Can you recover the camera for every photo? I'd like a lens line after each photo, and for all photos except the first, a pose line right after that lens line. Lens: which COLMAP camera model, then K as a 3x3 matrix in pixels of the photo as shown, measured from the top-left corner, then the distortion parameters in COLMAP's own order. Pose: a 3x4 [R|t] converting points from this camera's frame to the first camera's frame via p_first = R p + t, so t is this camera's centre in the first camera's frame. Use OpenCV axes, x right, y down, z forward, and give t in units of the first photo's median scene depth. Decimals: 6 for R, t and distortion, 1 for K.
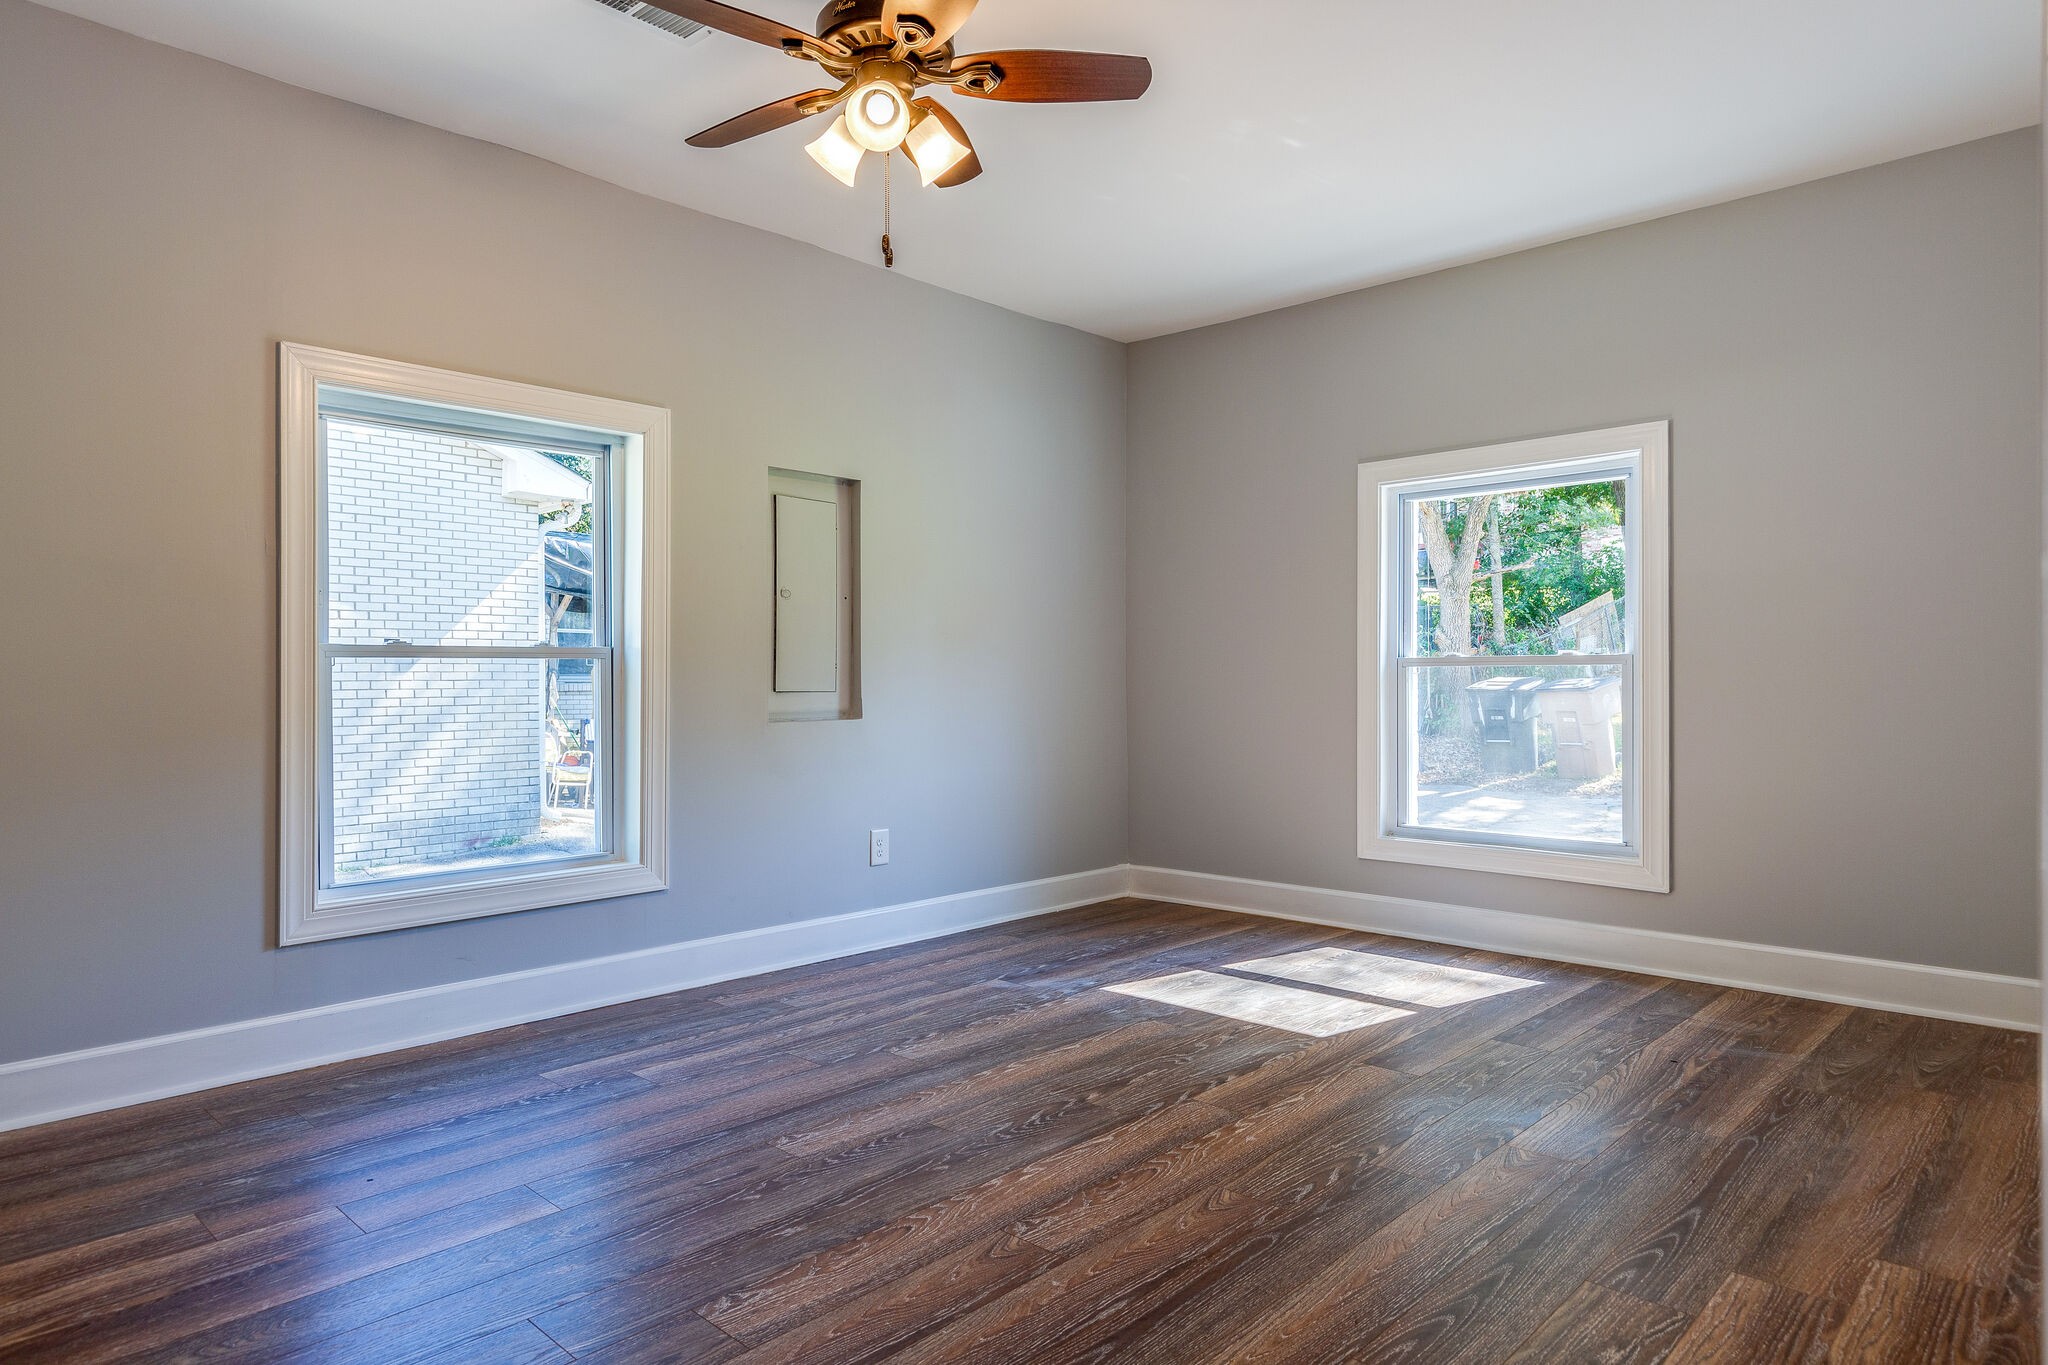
lens RADIAL K [[1128.7, 0, 1024.0], [0, 1128.7, 682.5], [0, 0, 1]] dist [0.000990, -0.000132]
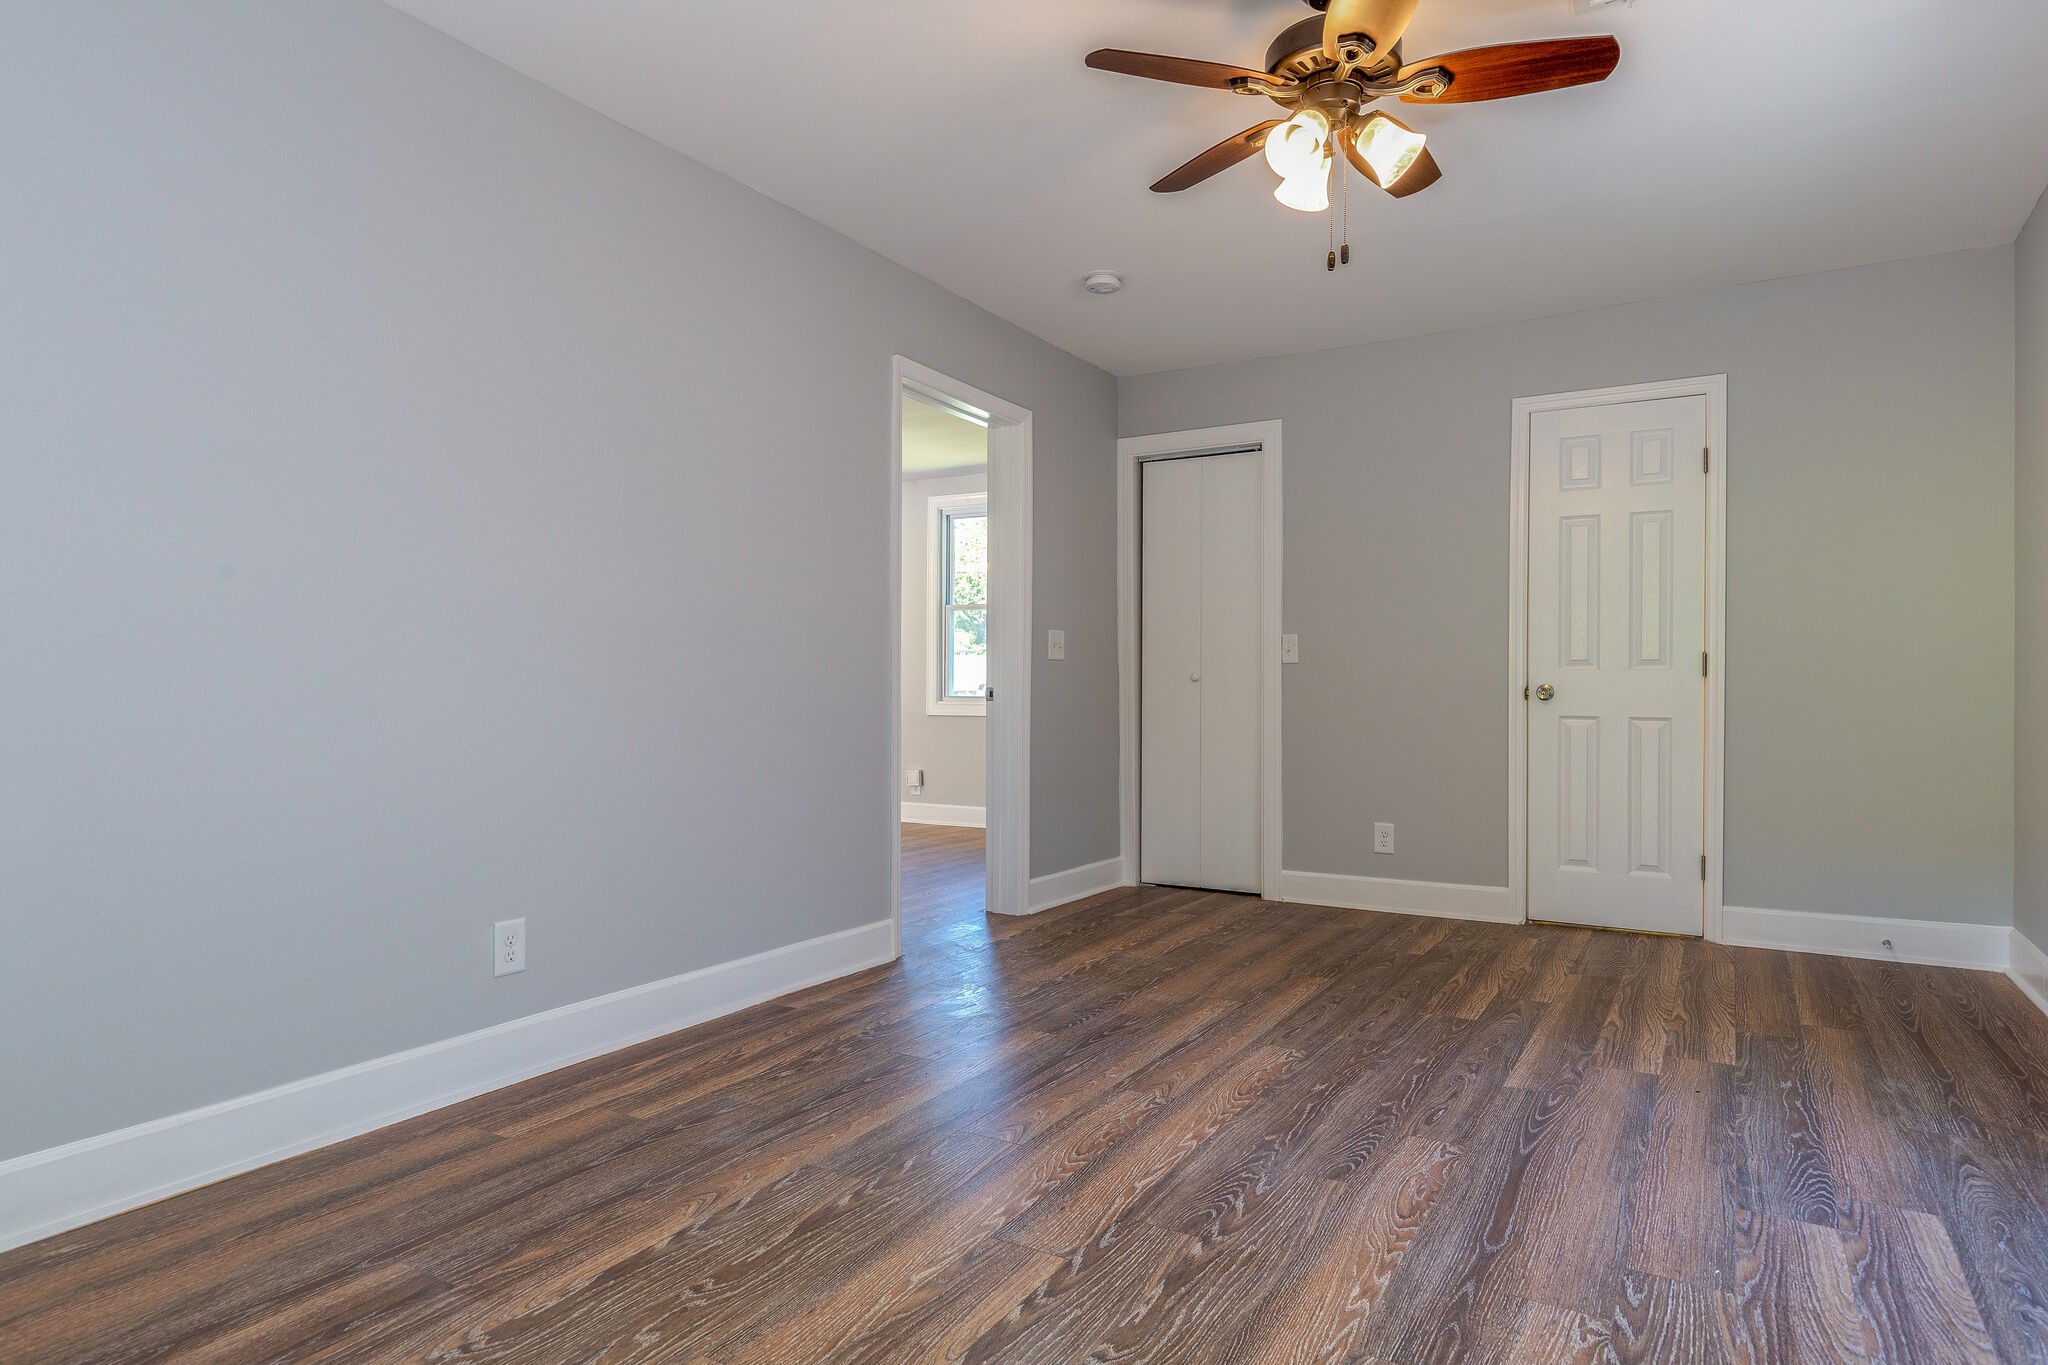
lens RADIAL K [[1128.7, 0, 1024.0], [0, 1128.7, 682.5], [0, 0, 1]] dist [0.000990, -0.000132]
pose [[-0.975331, 0.002634, -0.220731, 0.376653], [0.003670, 0.999984, -0.004282, 0.001200], [0.220717, -0.004986, -0.975325, 1.922381]]
